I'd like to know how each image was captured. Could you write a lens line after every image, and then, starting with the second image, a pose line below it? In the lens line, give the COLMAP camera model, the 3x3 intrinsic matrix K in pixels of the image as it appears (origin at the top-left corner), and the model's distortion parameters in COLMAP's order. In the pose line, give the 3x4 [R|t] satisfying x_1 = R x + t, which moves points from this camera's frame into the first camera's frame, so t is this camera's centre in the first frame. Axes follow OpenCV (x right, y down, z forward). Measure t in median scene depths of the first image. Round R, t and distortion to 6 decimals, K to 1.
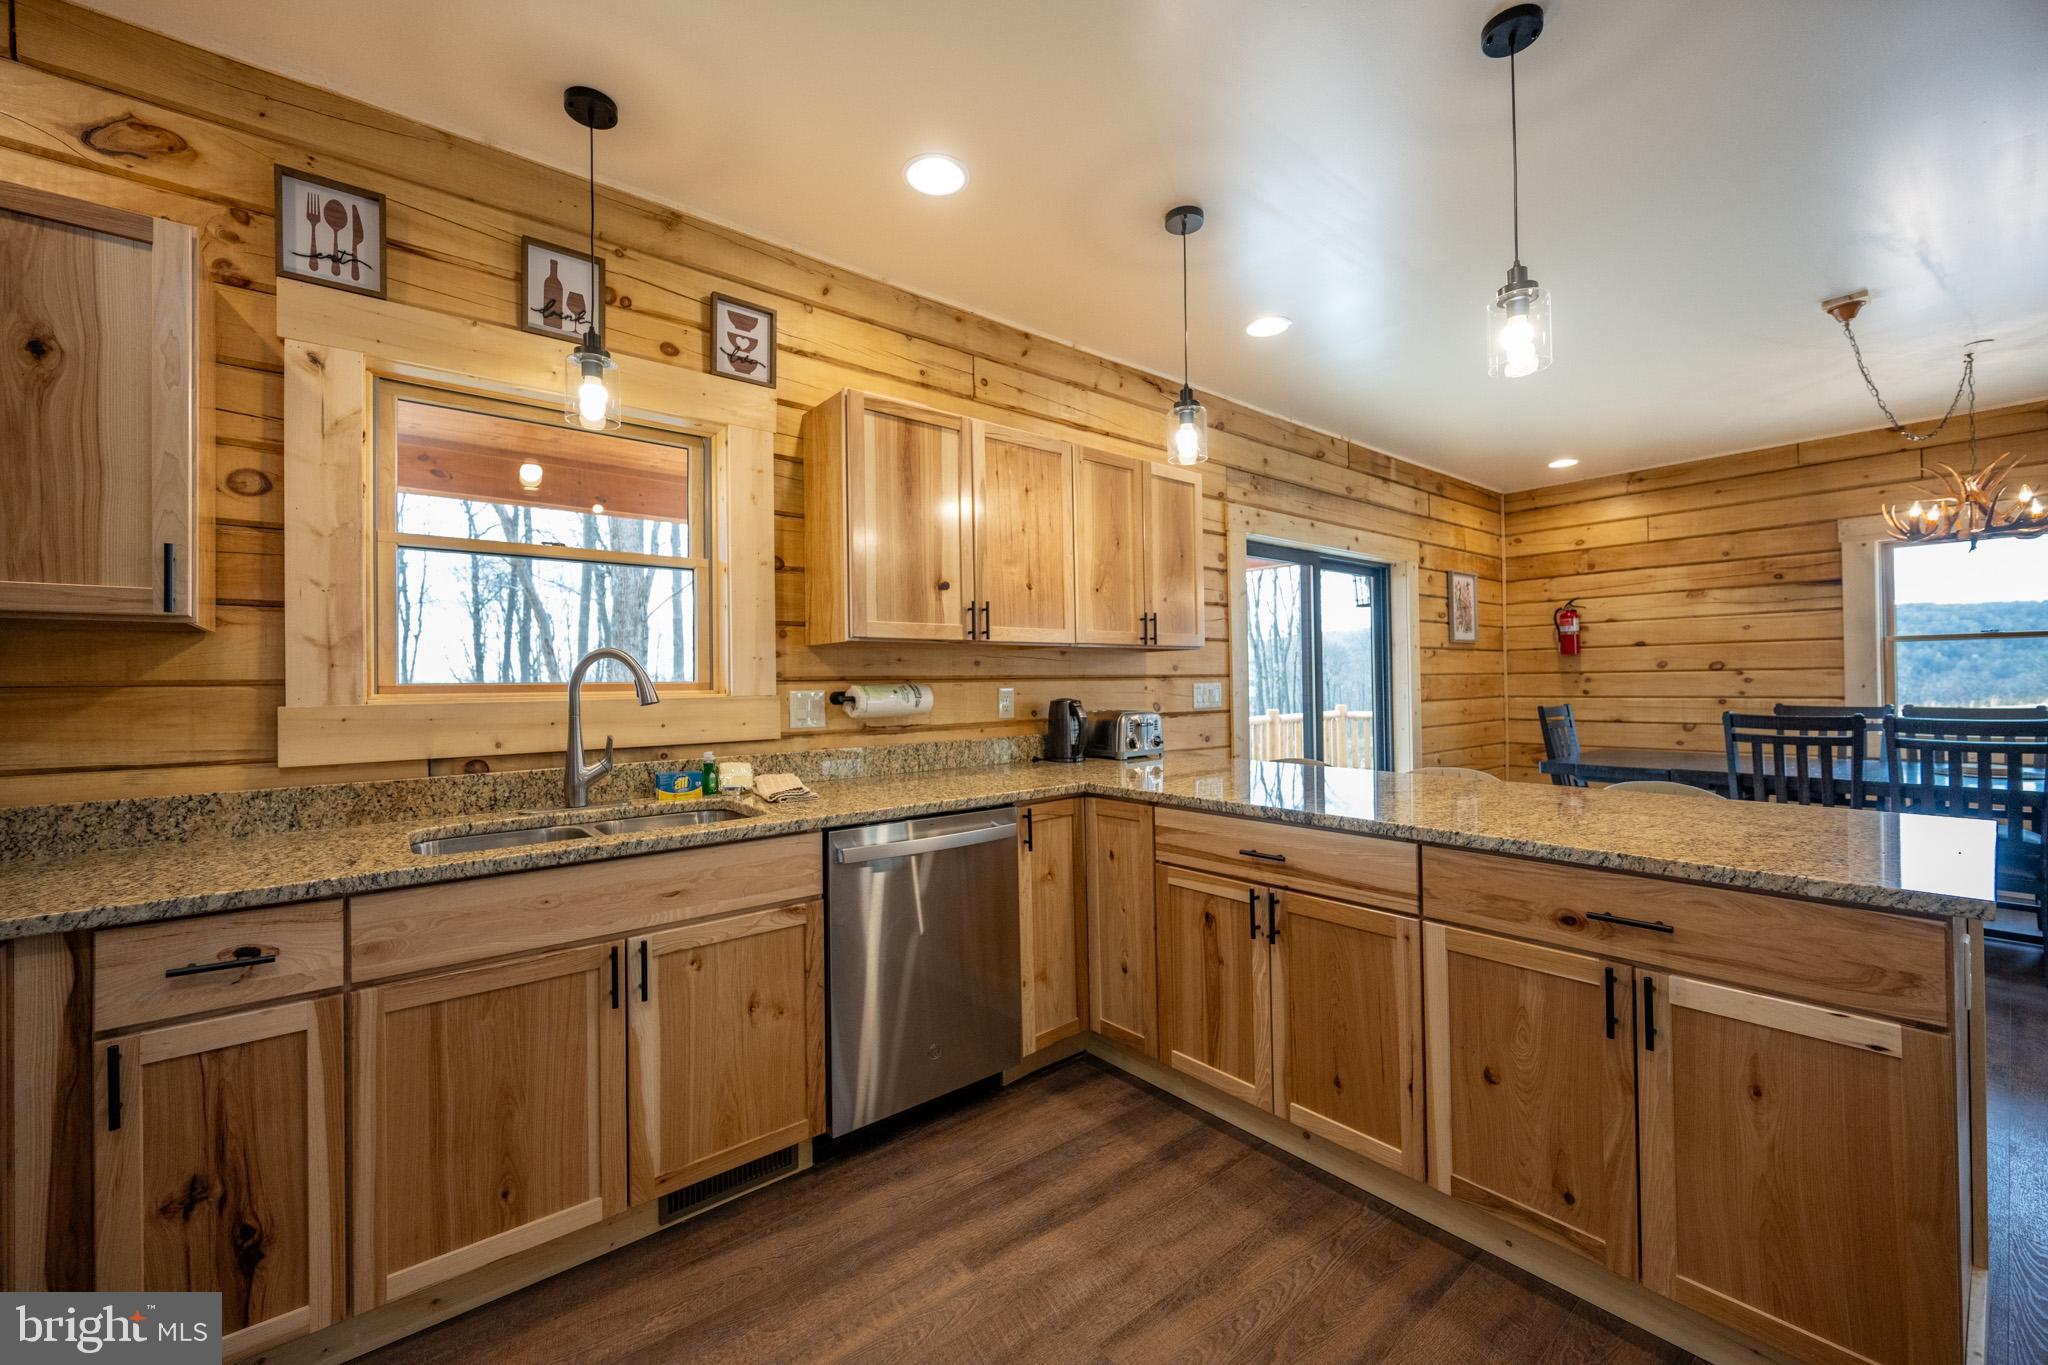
lens RADIAL K [[800.2, 0, 1015.5], [0, 800.2, 674.4], [0, 0, 1]] dist [0.000179, -0.000414]
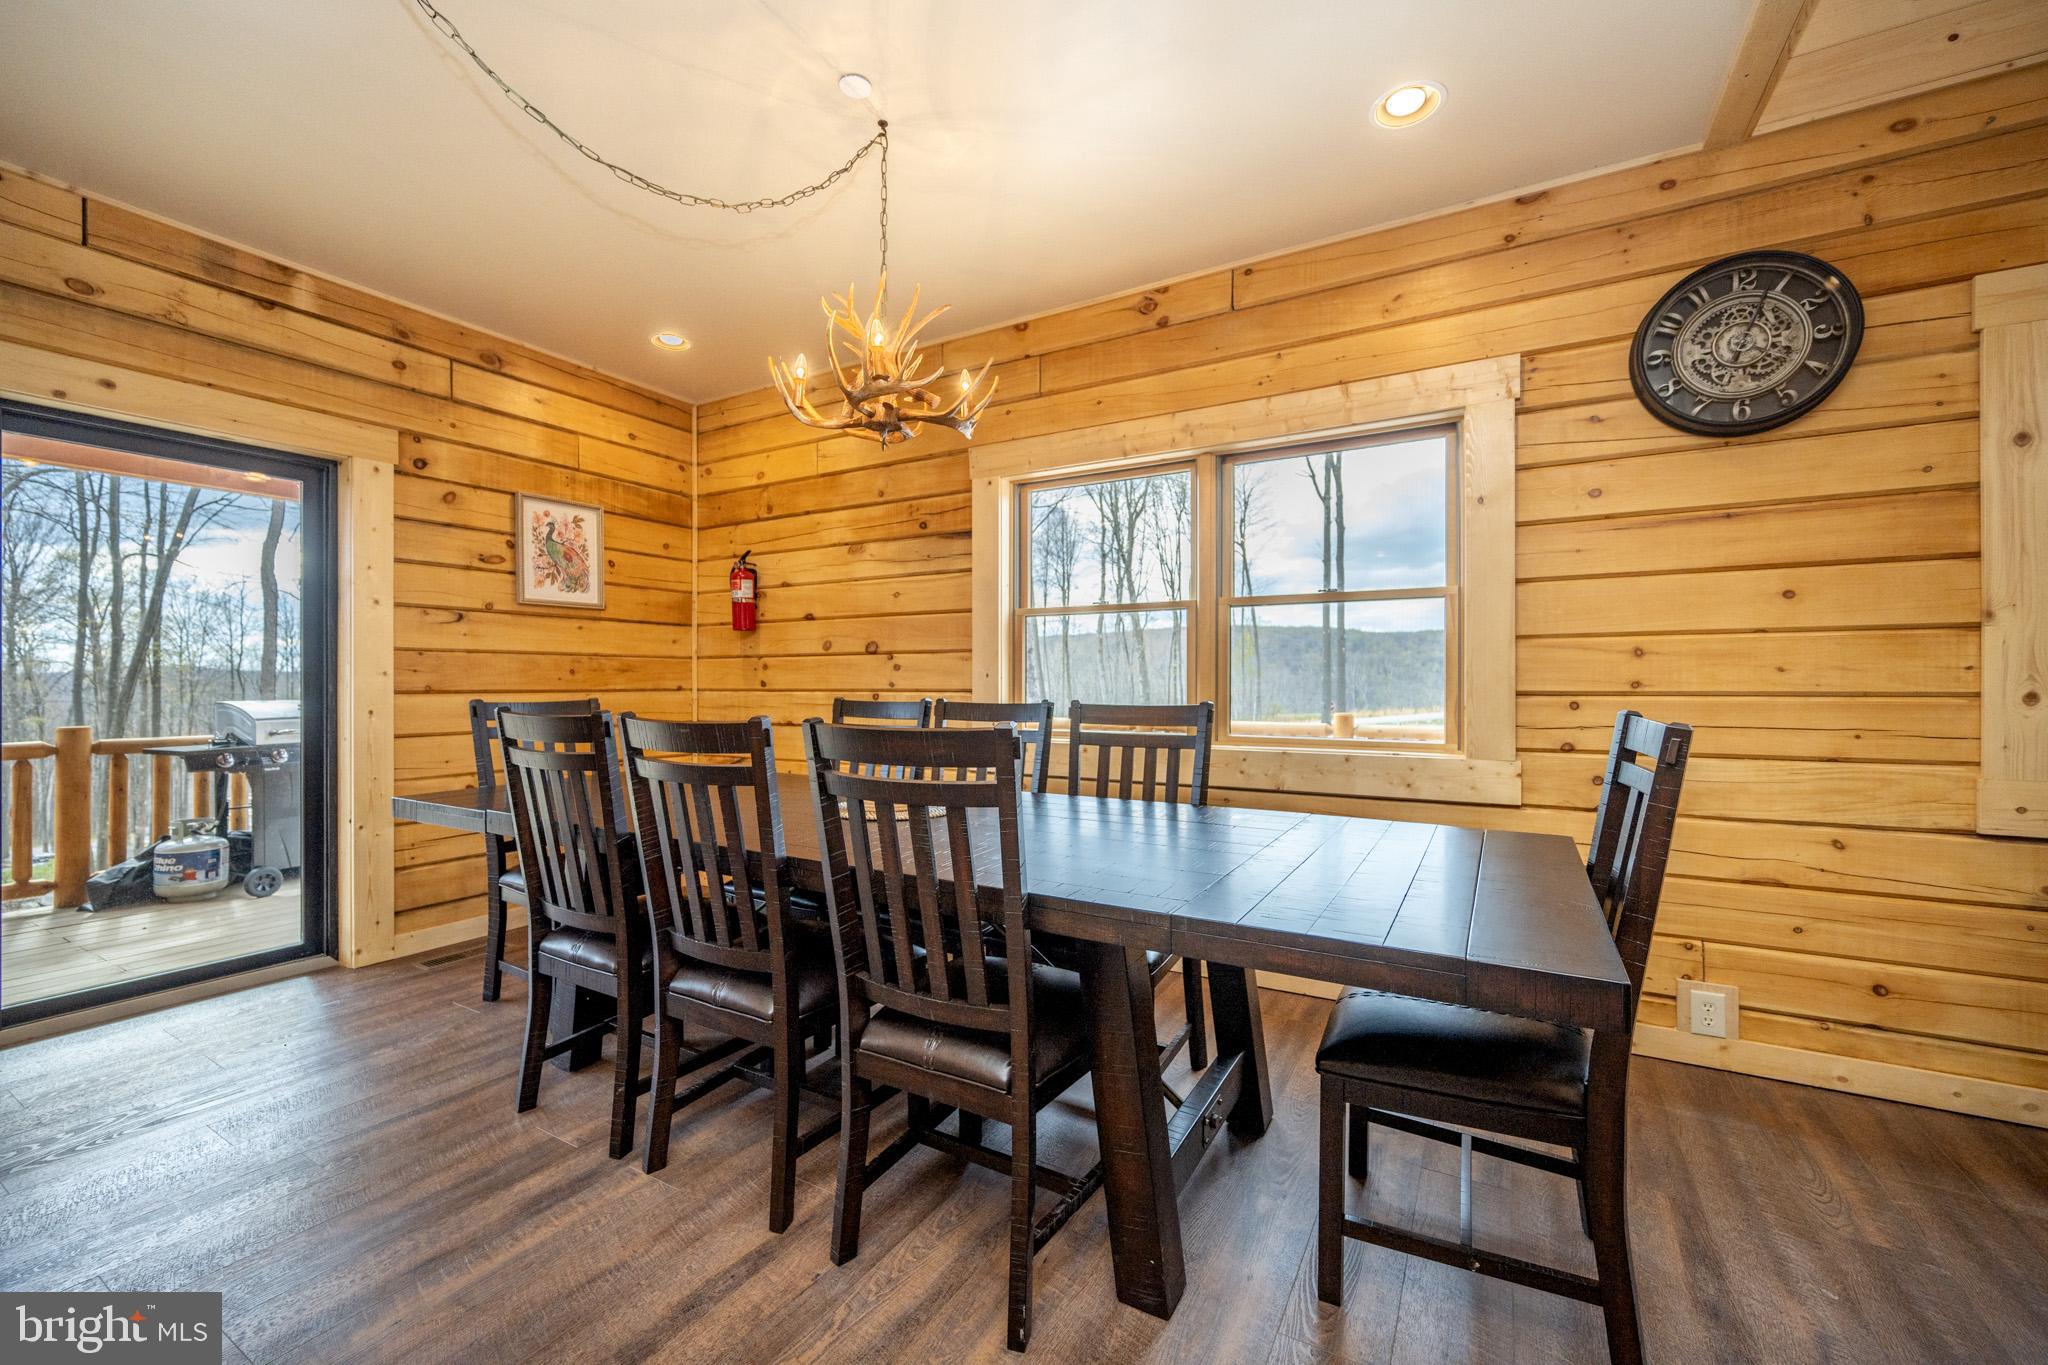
lens RADIAL K [[821.0, 0, 1024.0], [0, 821.0, 682.5], [0, 0, 1]] dist [-0.001895, -0.000241]
pose [[0.934260, 0.013622, 0.356331, 1.577075], [-0.015779, 0.999871, 0.003146, 0.035165], [-0.356242, -0.008561, 0.934354, 0.538141]]
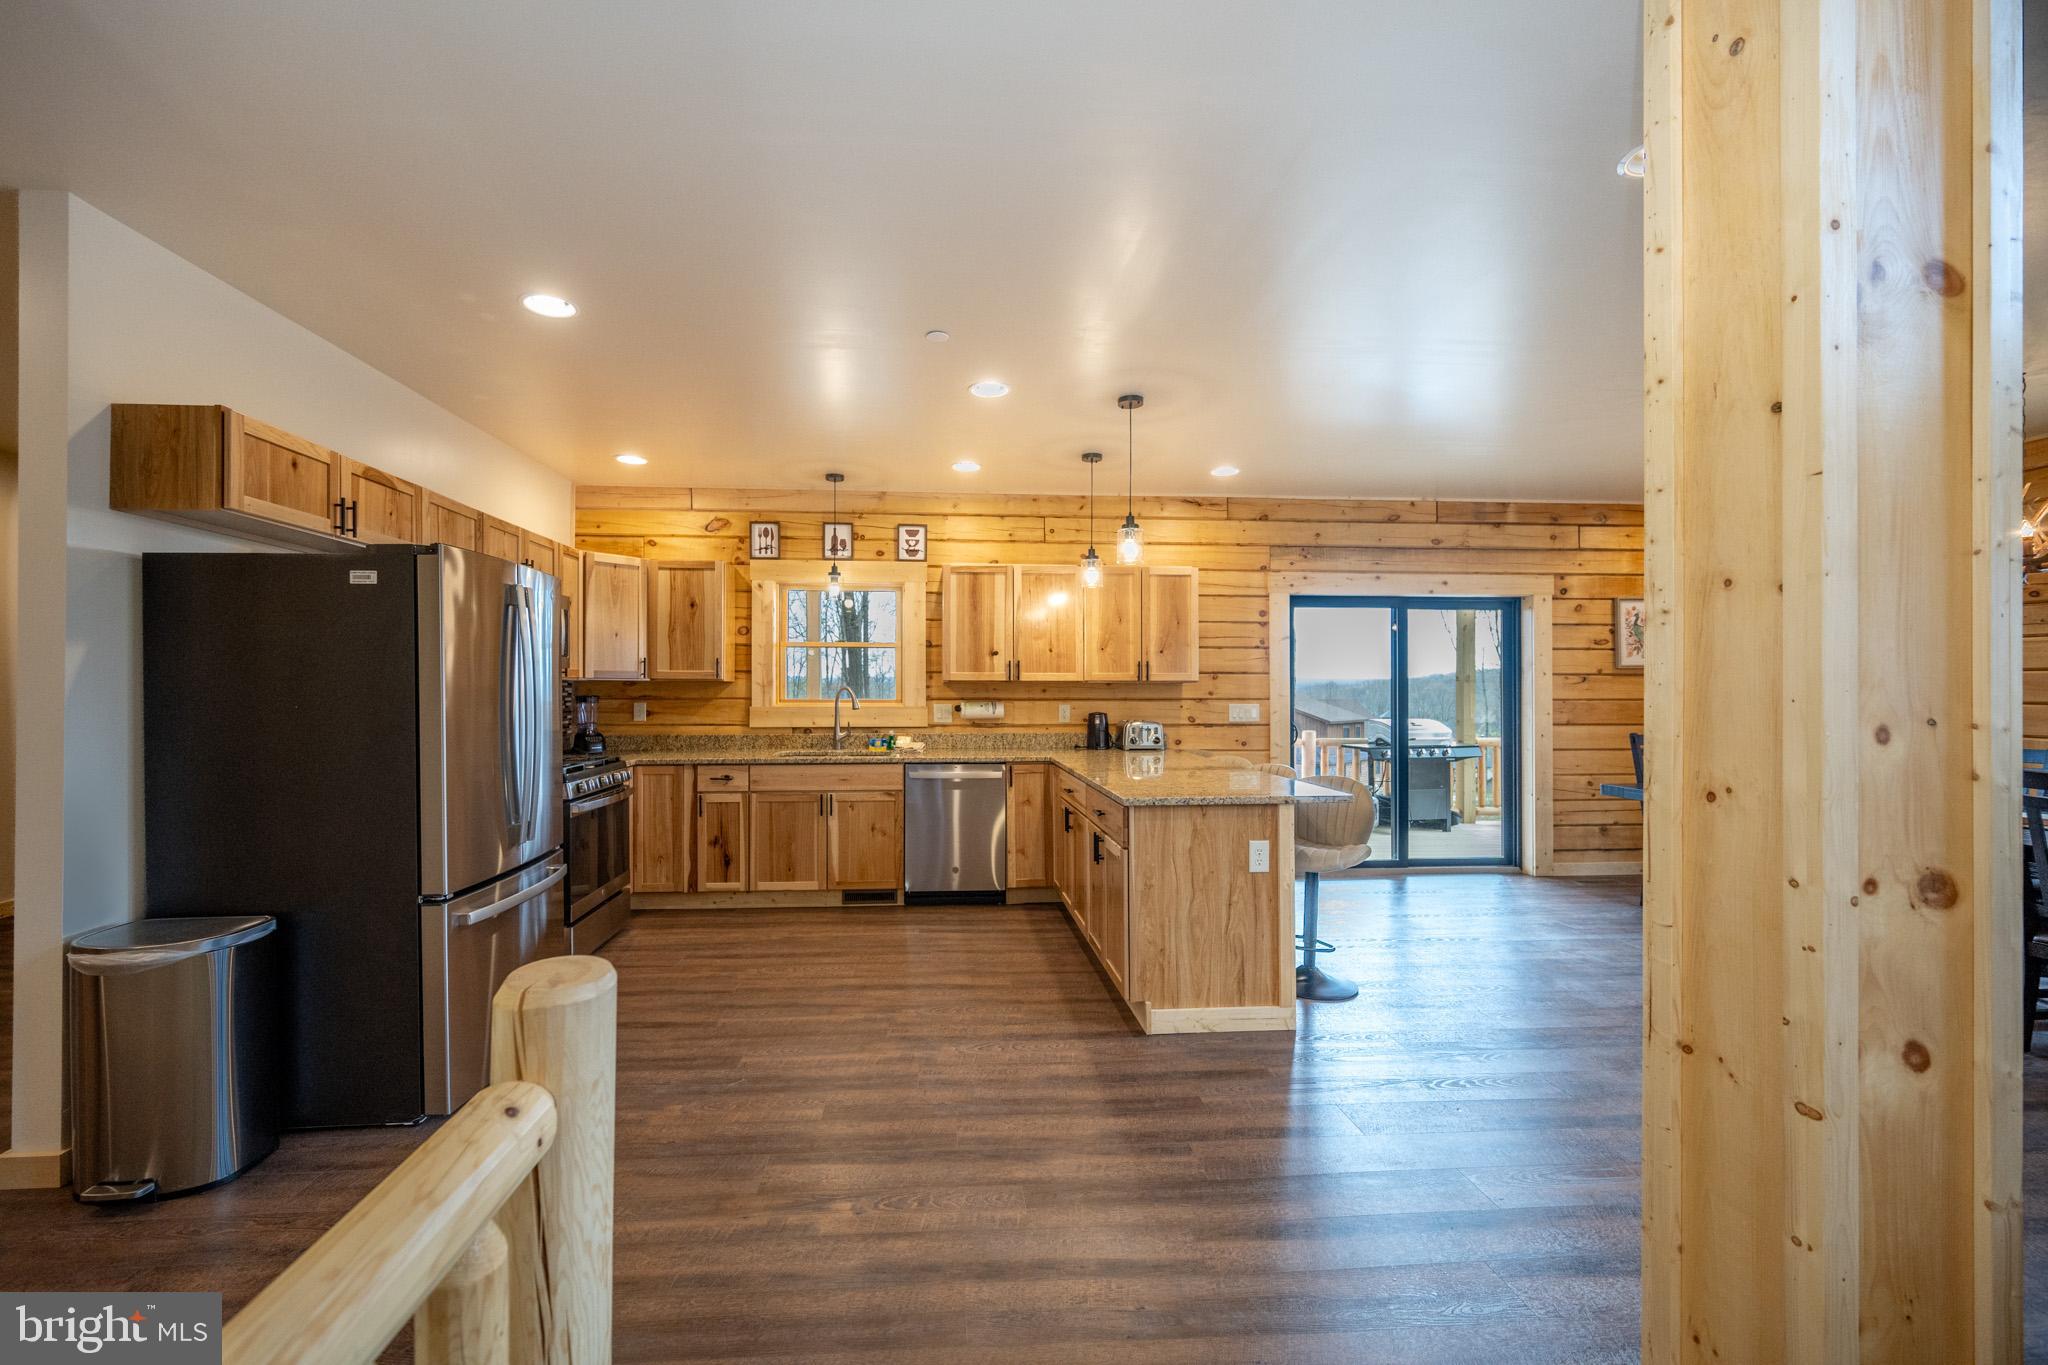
lens RADIAL K [[814.3, 0, 984.5], [0, 814.3, 684.0], [0, 0, 1]] dist [0.000853, 0.000363]
pose [[0.818481, 0.011262, -0.574424, 1.100112], [-0.006630, 0.999926, 0.010157, -0.057693], [0.574496, -0.004504, 0.818495, -0.697674]]
